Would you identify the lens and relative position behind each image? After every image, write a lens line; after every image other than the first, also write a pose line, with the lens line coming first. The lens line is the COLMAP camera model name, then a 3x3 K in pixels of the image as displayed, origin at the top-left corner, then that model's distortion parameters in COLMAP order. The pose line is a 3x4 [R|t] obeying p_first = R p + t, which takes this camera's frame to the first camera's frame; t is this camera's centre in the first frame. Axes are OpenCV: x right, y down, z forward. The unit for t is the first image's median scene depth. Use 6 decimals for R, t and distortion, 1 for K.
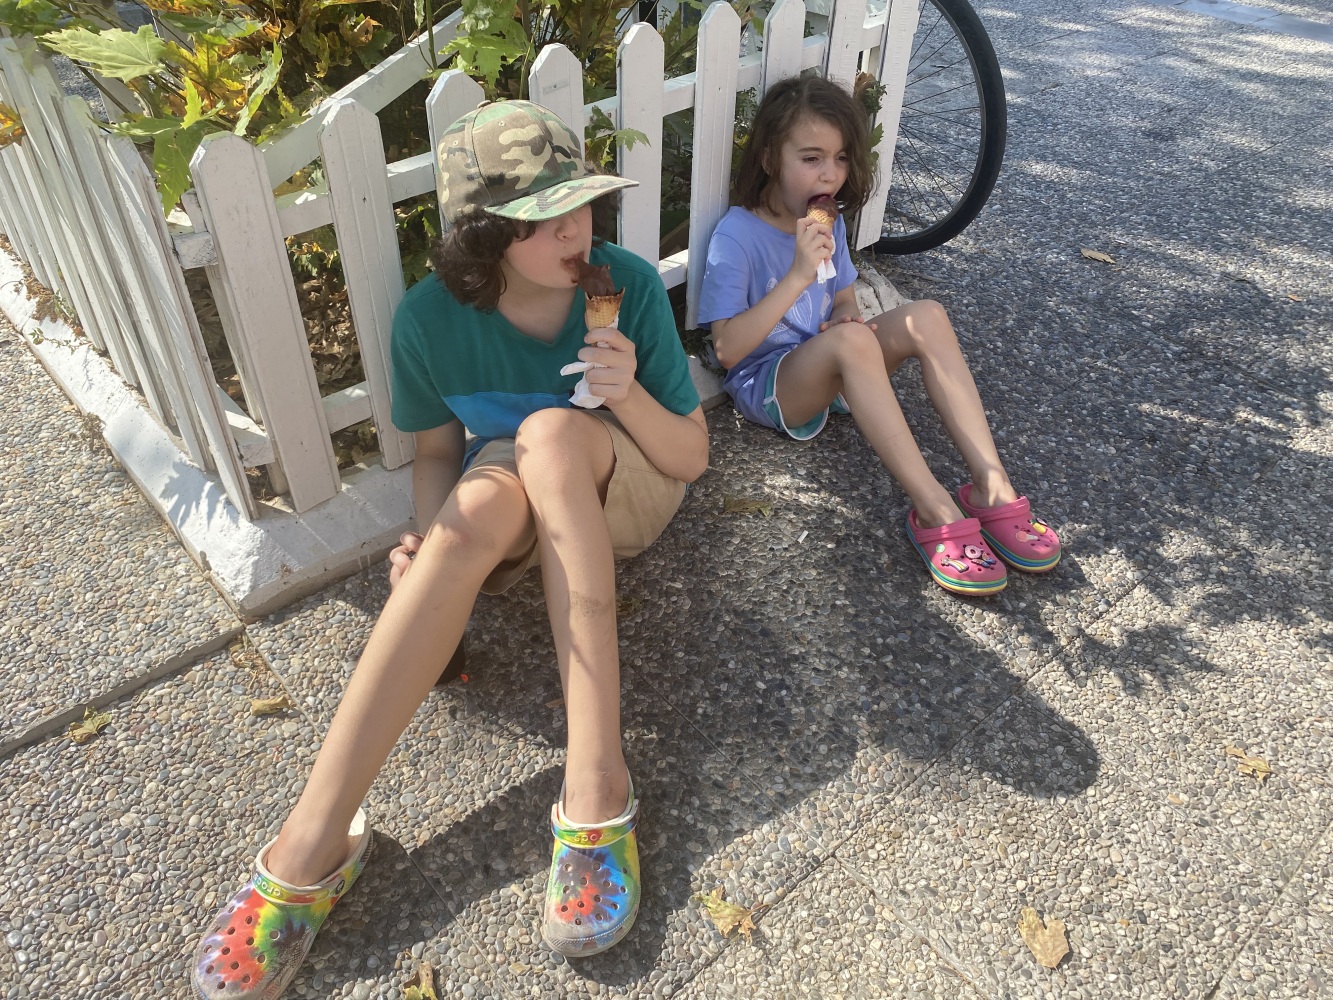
lens RADIAL K [[1014.4, 0, 667.0], [0, 1014.4, 500.3], [0, 0, 1]] dist [0.009009, 0.002962]
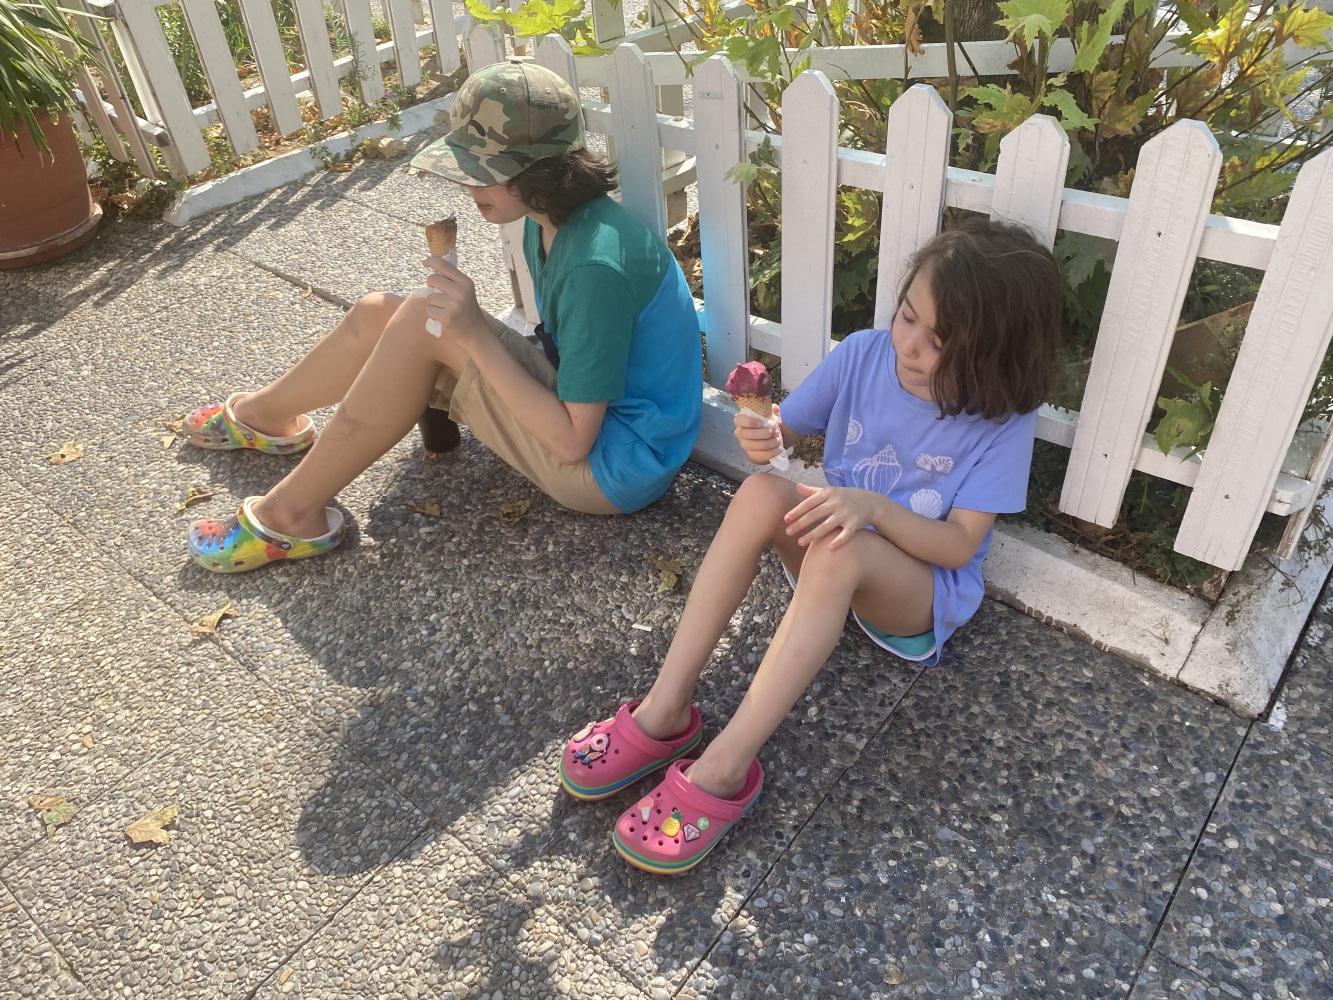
lens RADIAL K [[1014.4, 0, 669.5], [0, 1014.4, 499.5], [0, 0, 1]] dist [0.009009, 0.002962]
pose [[0.160053, 0.590693, -0.790863, 0.912104], [-0.589569, 0.699793, 0.403358, -0.493308], [0.791702, 0.401710, 0.460258, 0.629575]]
